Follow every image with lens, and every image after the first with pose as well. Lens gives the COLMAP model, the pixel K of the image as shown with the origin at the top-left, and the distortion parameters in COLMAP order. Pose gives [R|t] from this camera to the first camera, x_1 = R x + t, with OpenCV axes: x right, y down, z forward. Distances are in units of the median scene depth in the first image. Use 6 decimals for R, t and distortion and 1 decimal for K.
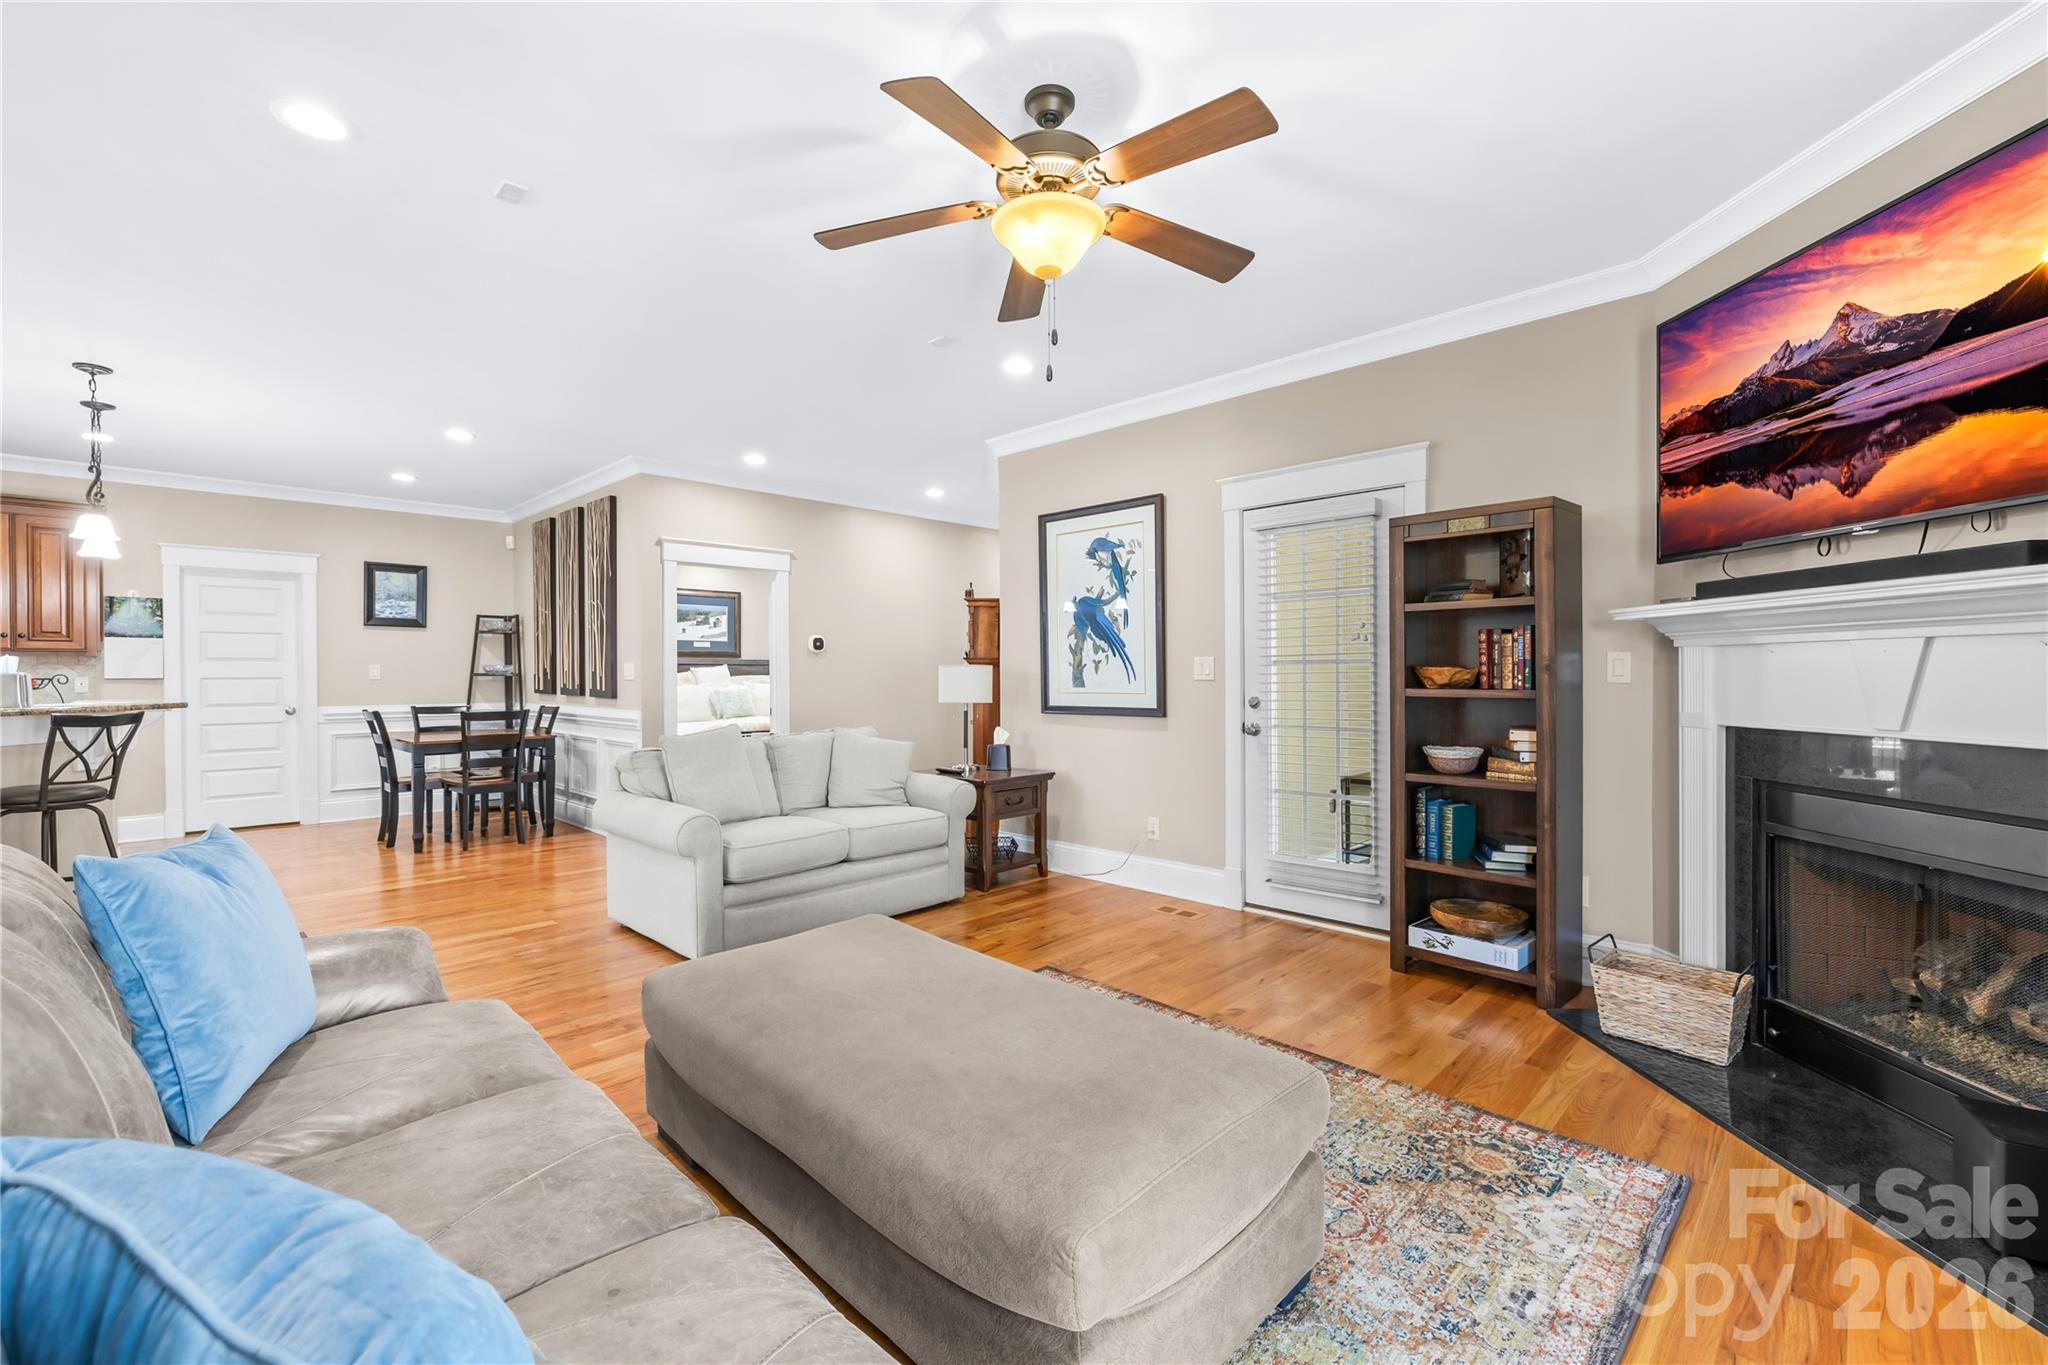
lens RADIAL K [[873.9, 0, 1019.1], [0, 873.9, 676.1], [0, 0, 1]] dist [0.000073, 0.000147]
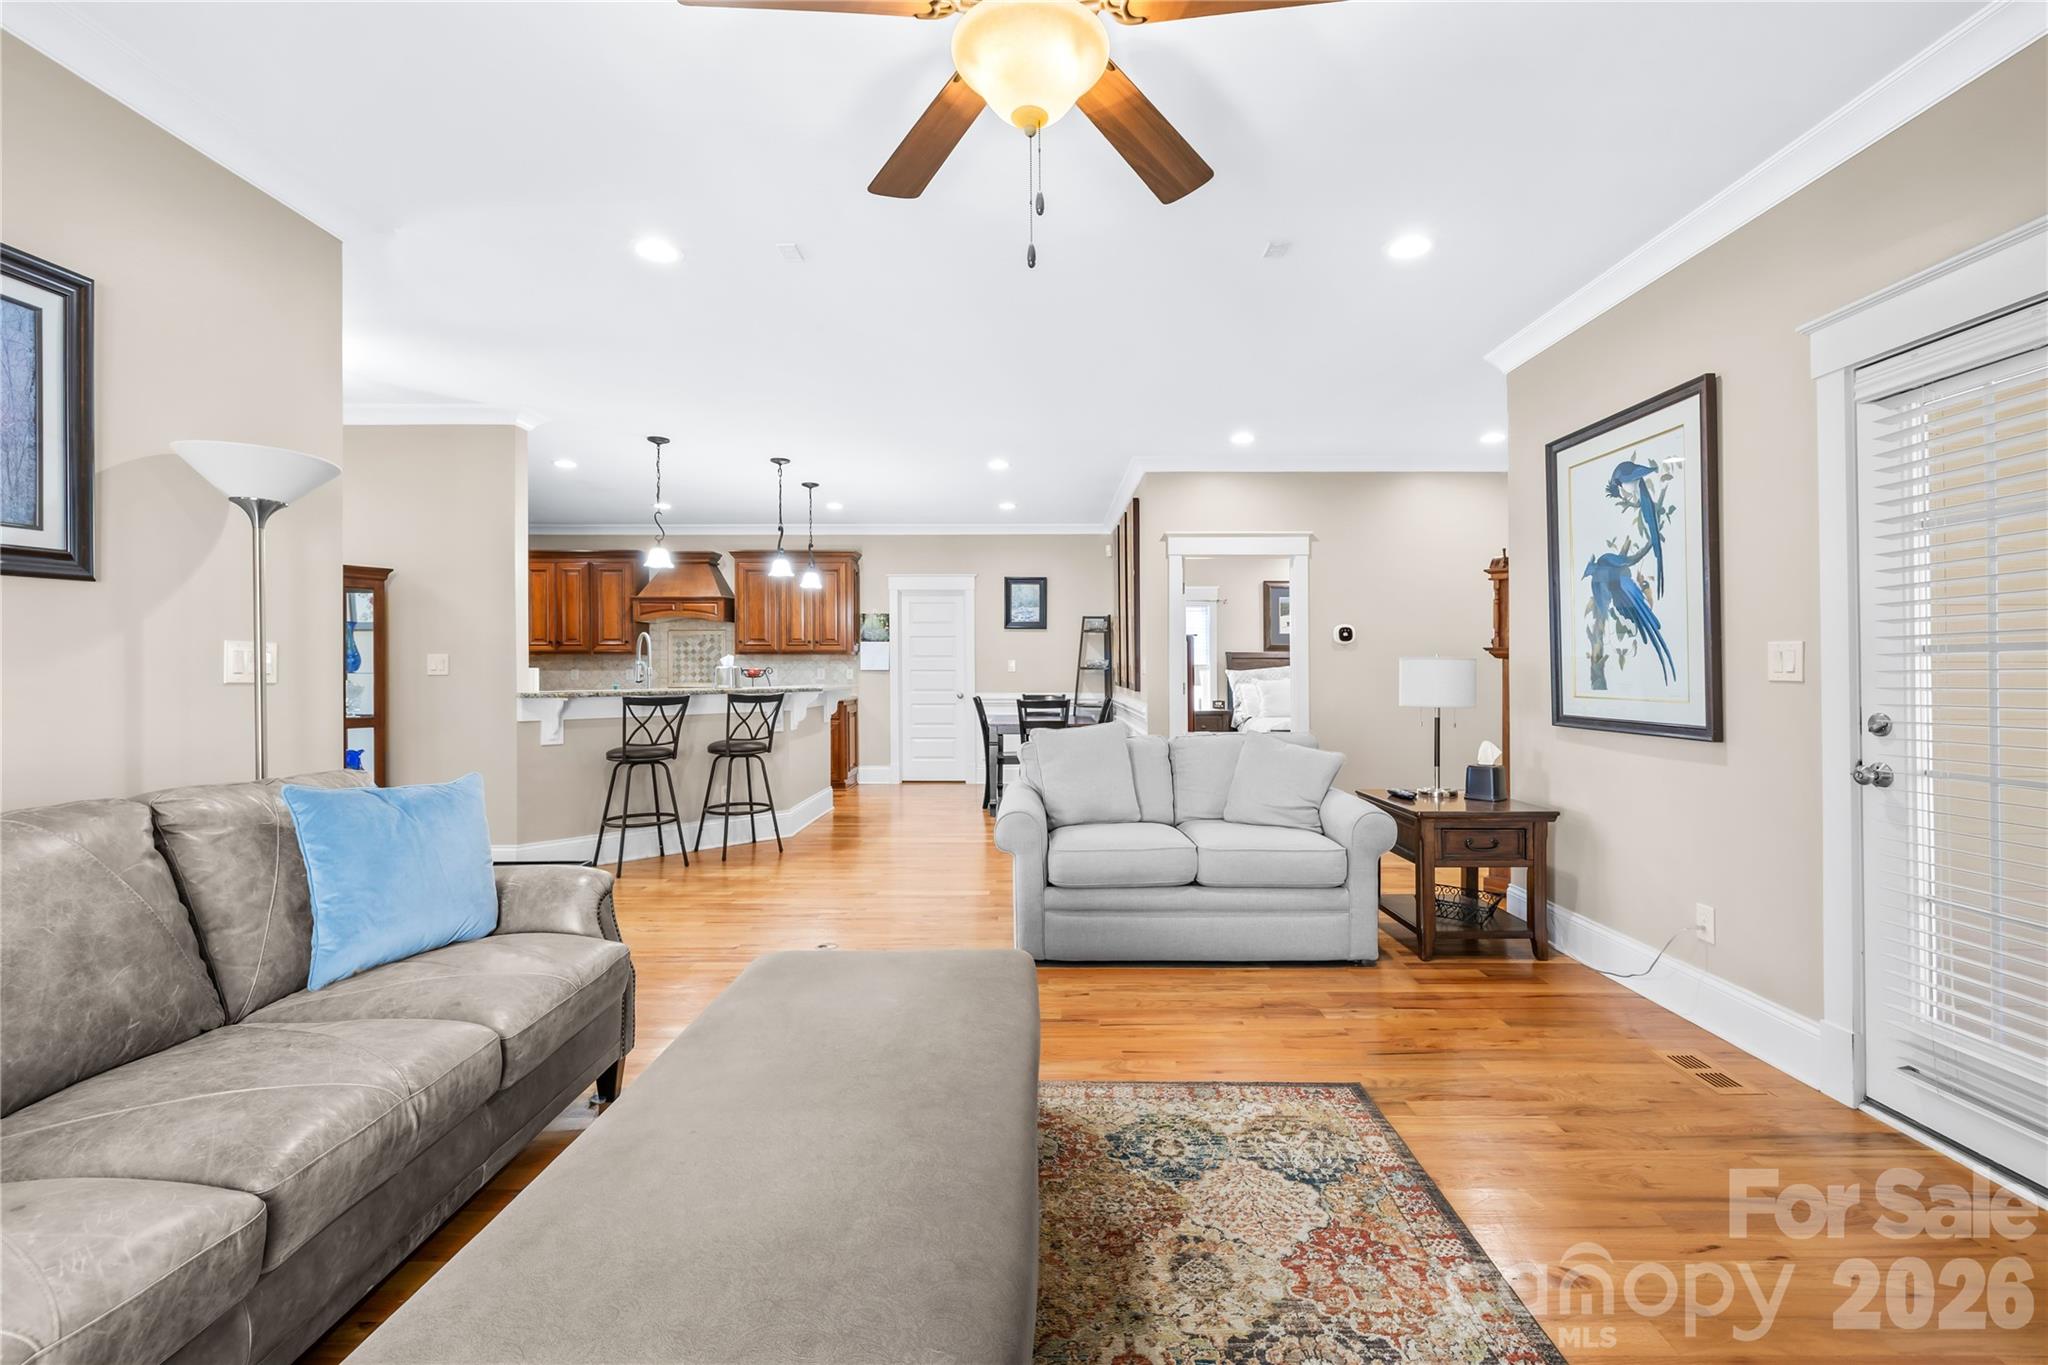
lens RADIAL K [[876.1, 0, 1033.0], [0, 876.1, 662.3], [0, 0, 1]] dist [-0.000093, 0.000256]
pose [[0.699328, -0.001917, -0.714798, 0.245302], [-0.004279, 0.999967, -0.006868, -0.001650], [0.714788, 0.007862, 0.699297, 0.217461]]
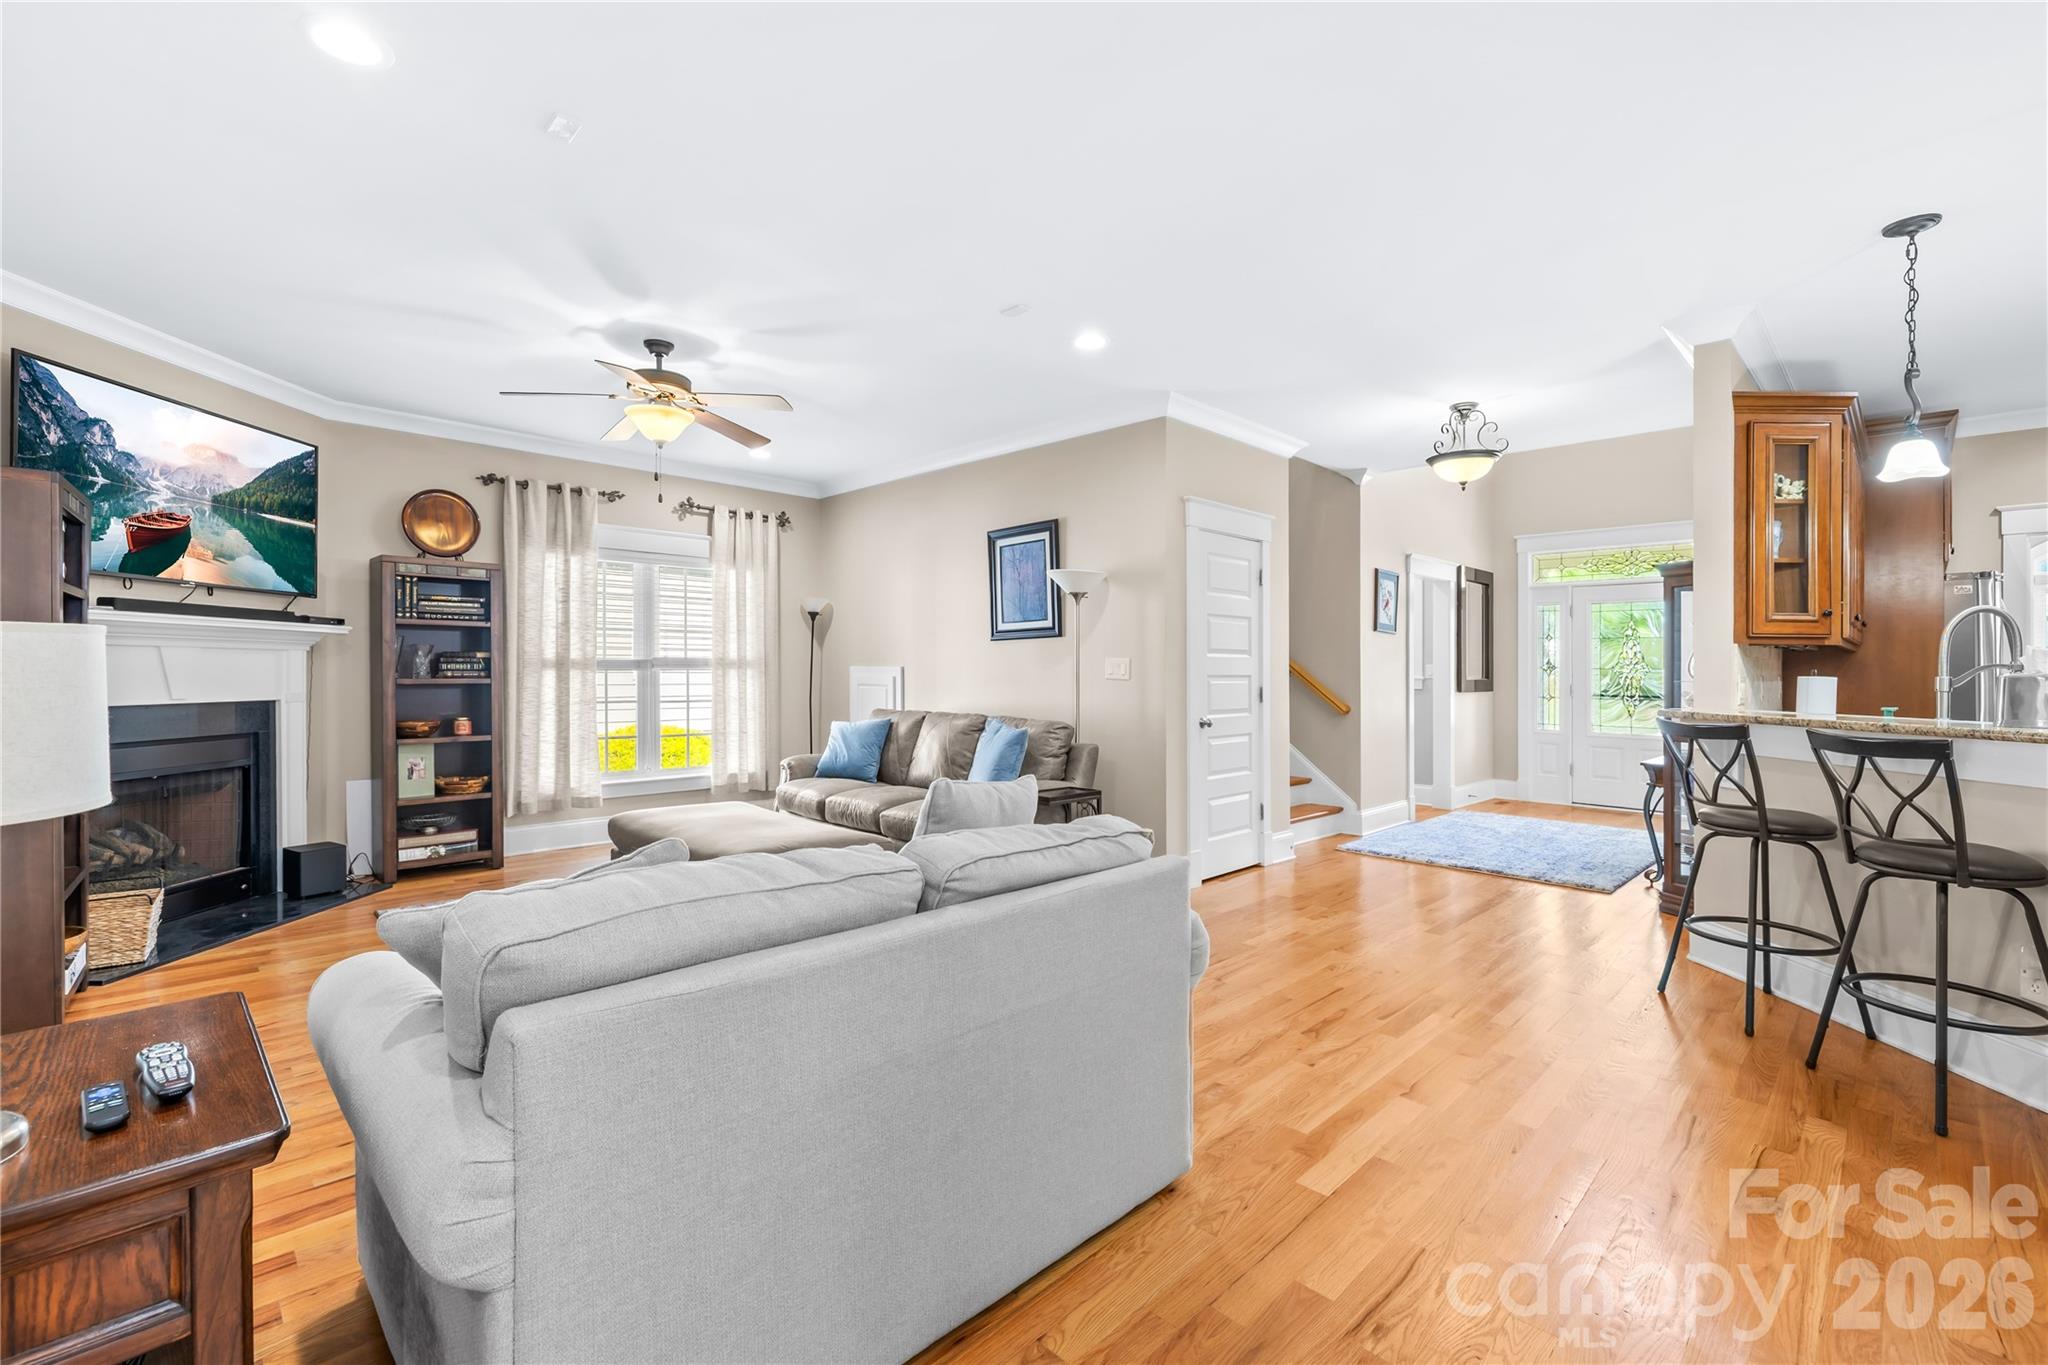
lens RADIAL K [[899.3, 0, 981.9], [0, 899.3, 652.0], [0, 0, 1]] dist [-0.000445, 0.000030]
pose [[-0.999681, -0.004098, 0.024917, -0.285692], [-0.004494, 0.999864, -0.015859, -0.005281], [-0.024848, -0.015966, -0.999564, 1.245698]]
